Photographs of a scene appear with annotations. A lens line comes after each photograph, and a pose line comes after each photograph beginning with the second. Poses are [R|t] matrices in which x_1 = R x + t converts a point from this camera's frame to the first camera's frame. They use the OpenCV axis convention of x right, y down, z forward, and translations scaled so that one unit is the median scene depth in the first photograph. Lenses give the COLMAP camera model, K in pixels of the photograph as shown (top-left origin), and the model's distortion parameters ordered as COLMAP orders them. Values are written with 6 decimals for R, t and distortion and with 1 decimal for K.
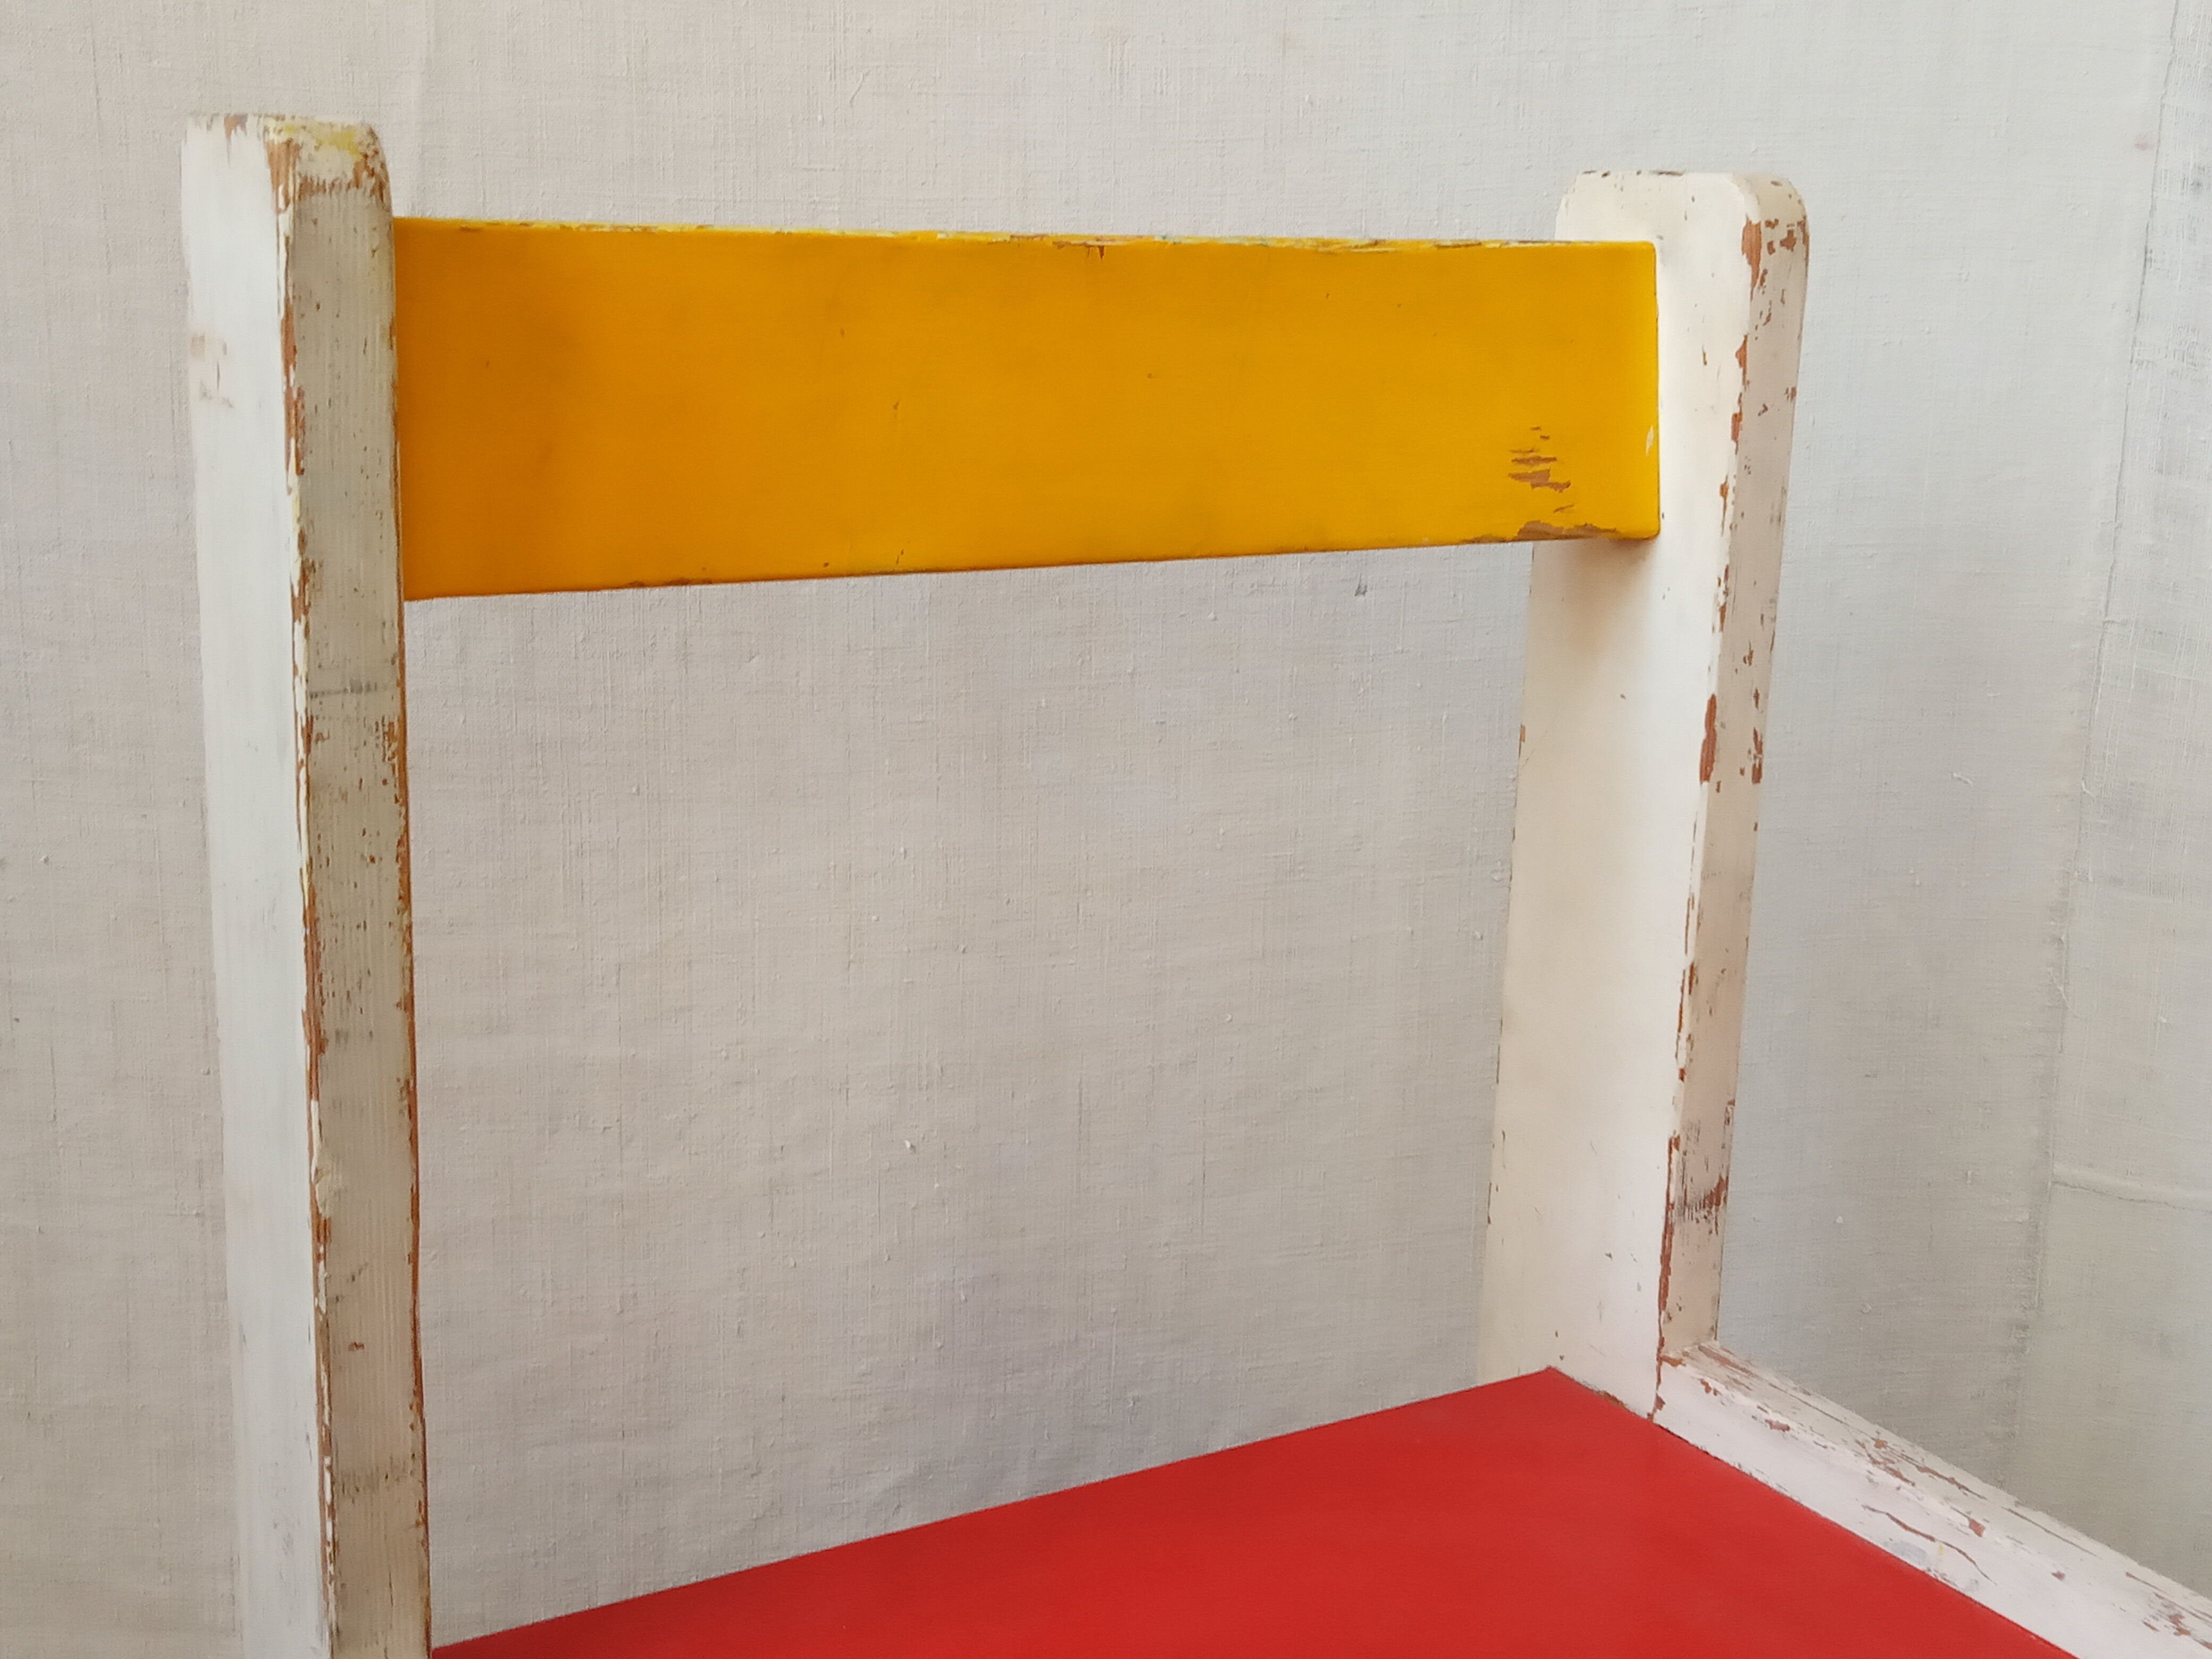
lens RADIAL K [[2756.7, 0, 1098.1], [0, 2756.7, 837.8], [0, 0, 1]] dist [0.065066, 0.000000]
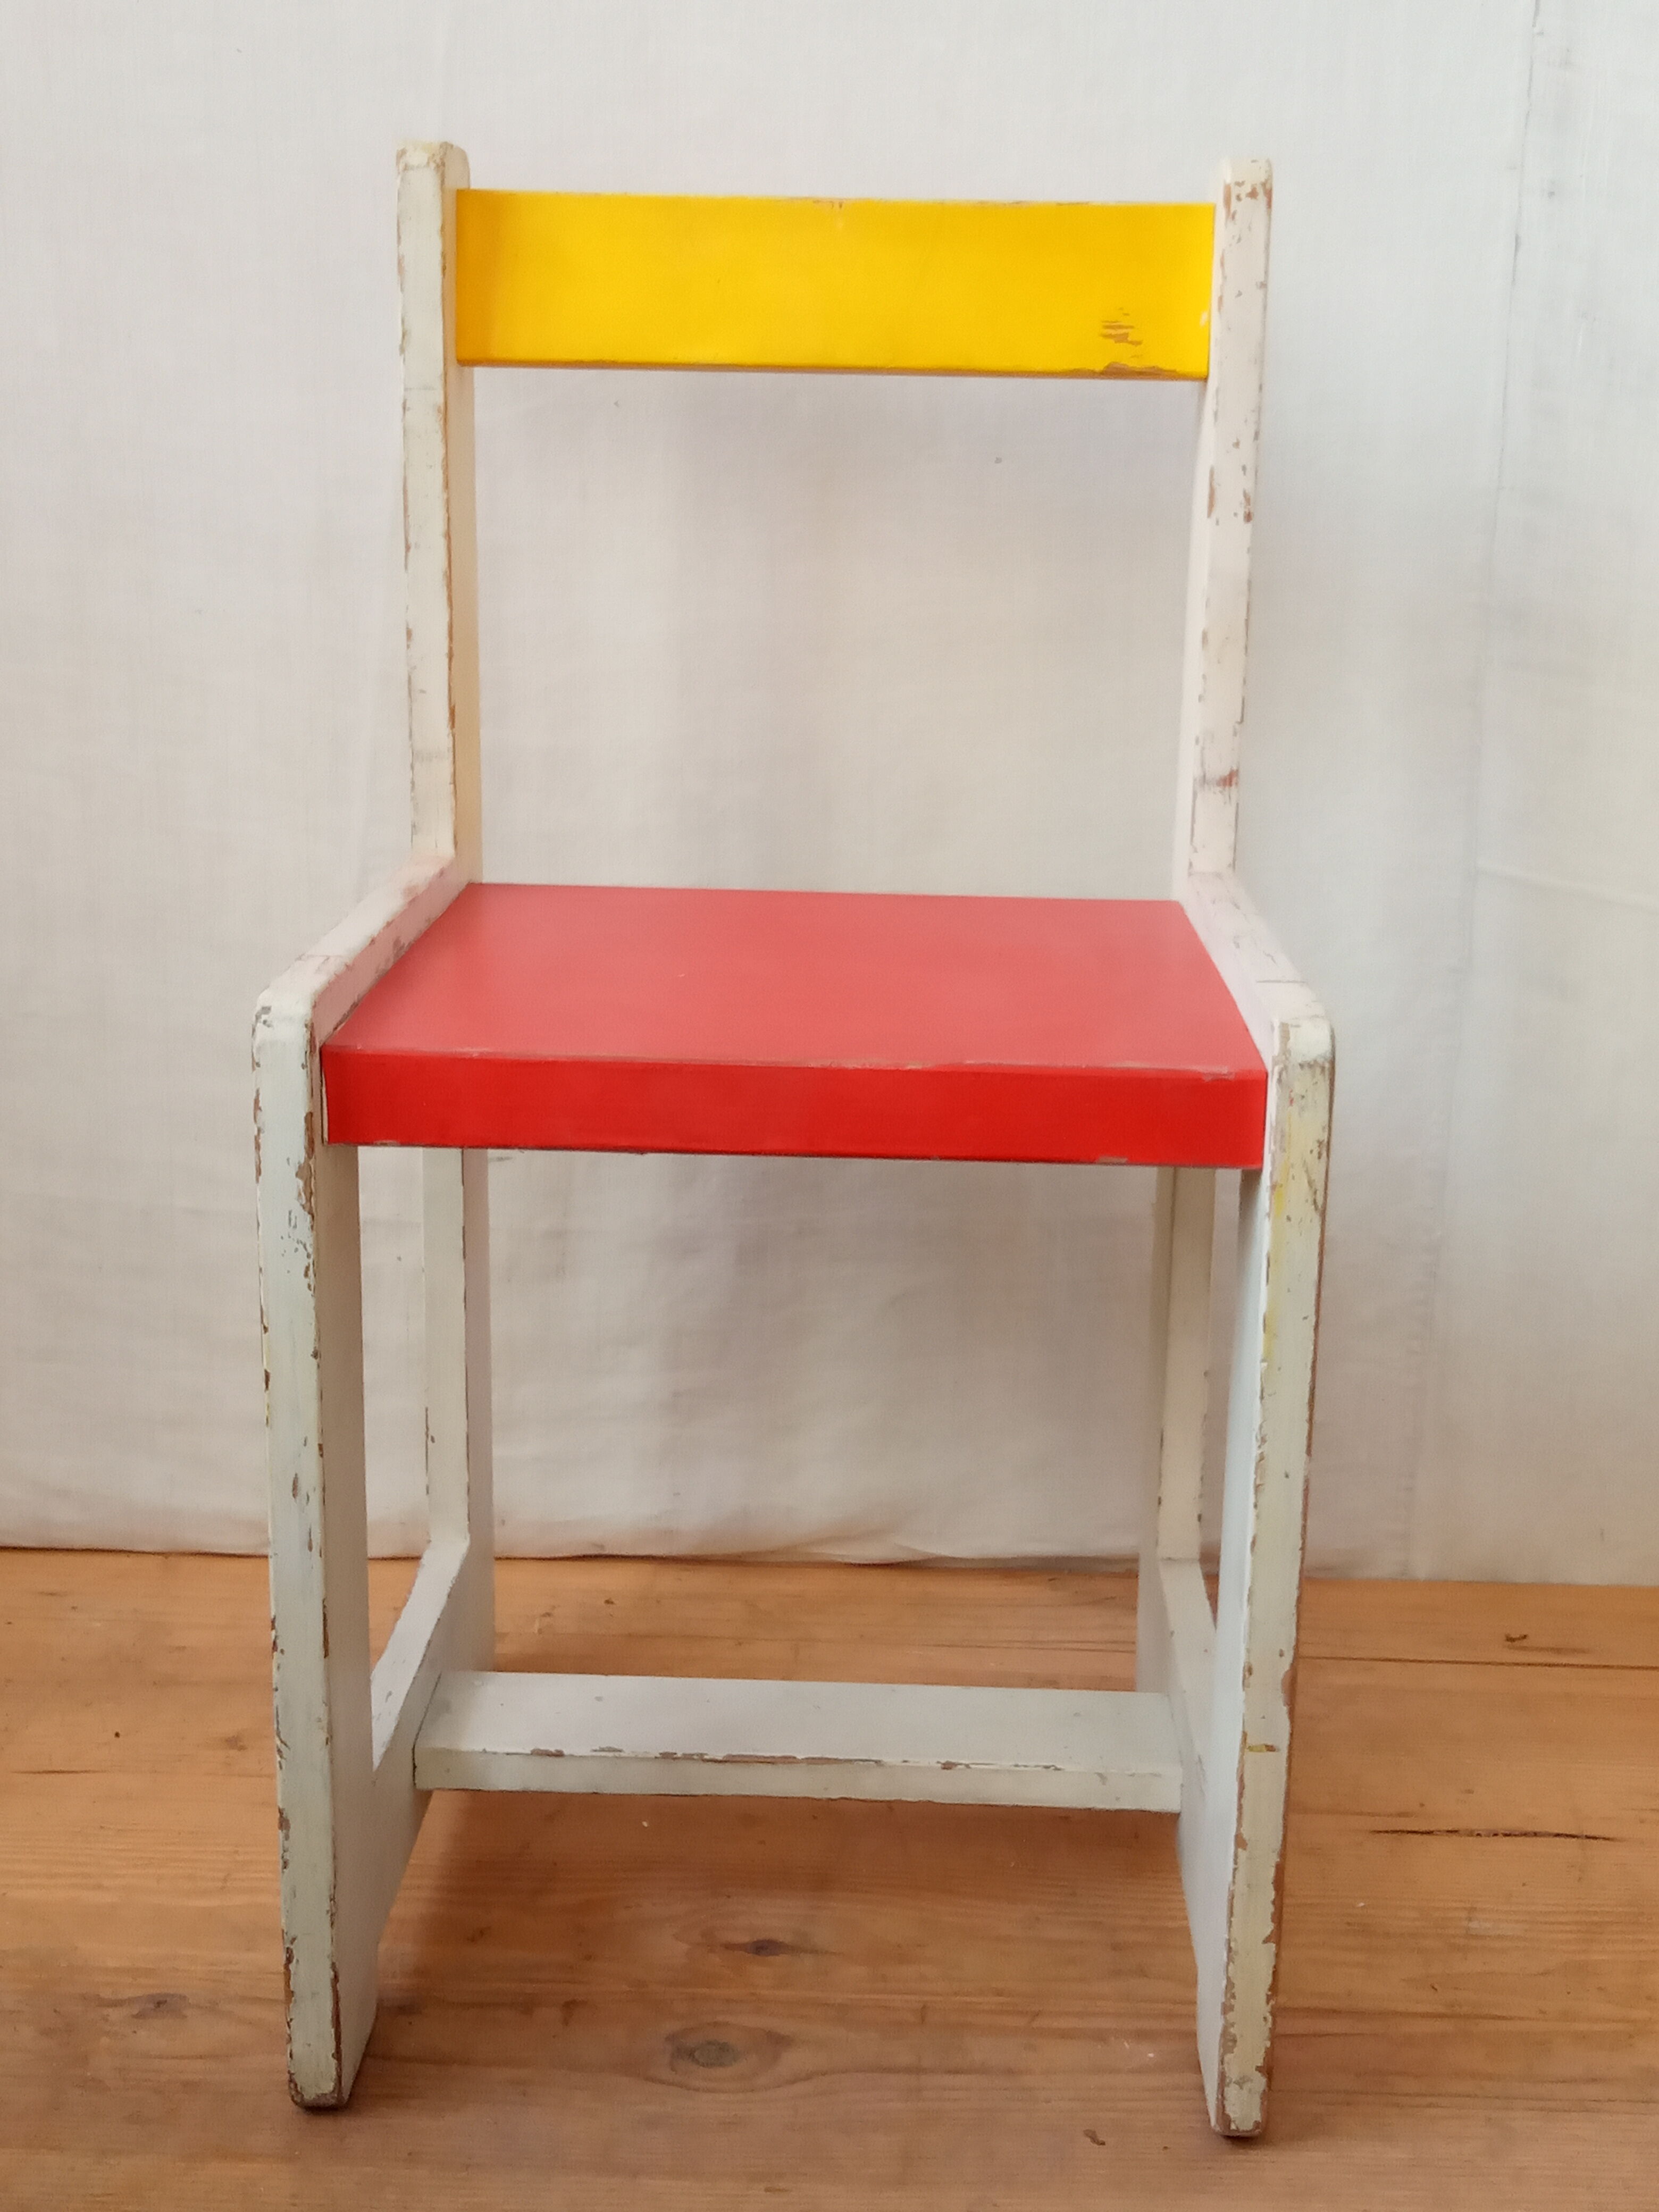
lens RADIAL K [[2756.7, 0, 839.2], [0, 2756.7, 1093.6], [0, 0, 1]] dist [0.065066, 0.000000]
pose [[0.841949, 0.121225, -0.525763, 1.008969], [-0.120599, 0.992062, 0.035615, 0.312128], [0.525907, 0.033420, 0.849885, -0.595855]]
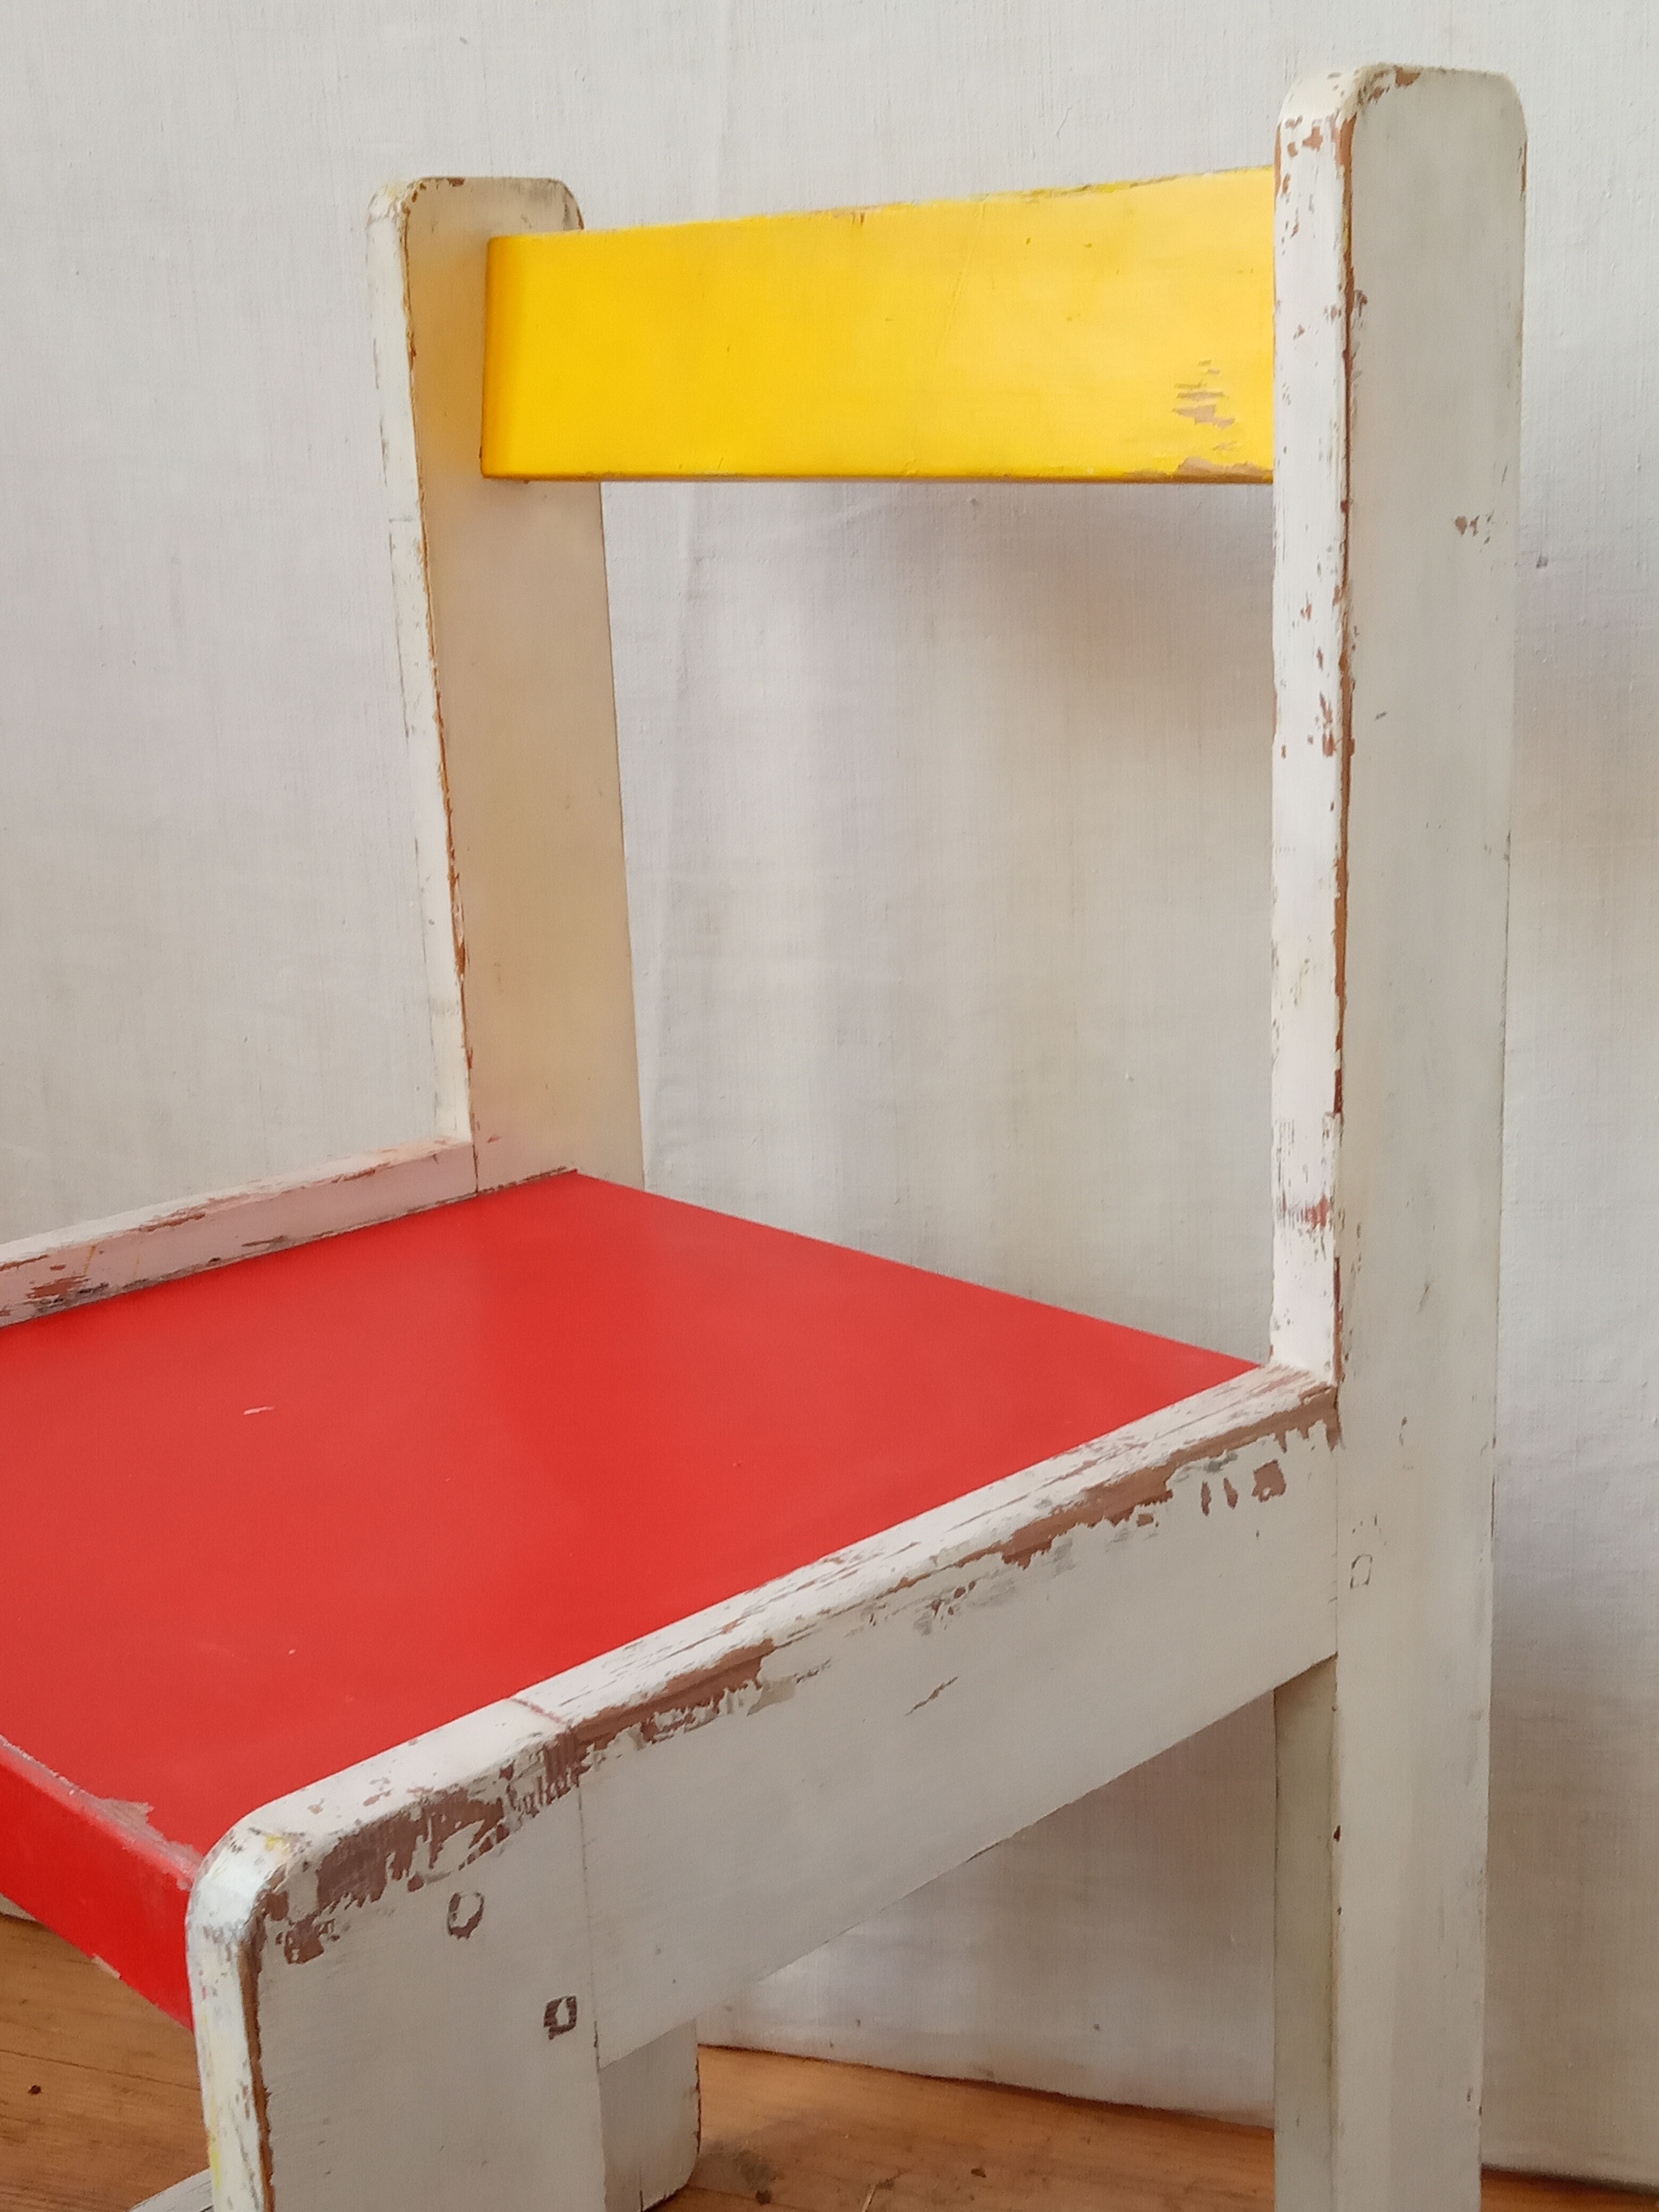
lens RADIAL K [[2756.7, 0, 873.7], [0, 2756.7, 1107.6], [0, 0, 1]] dist [0.065066, 0.000000]
pose [[0.237584, 0.213282, -0.947663, 1.138449], [-0.186882, 0.967408, 0.170874, -0.036882], [0.953220, 0.136504, 0.269699, 0.655709]]
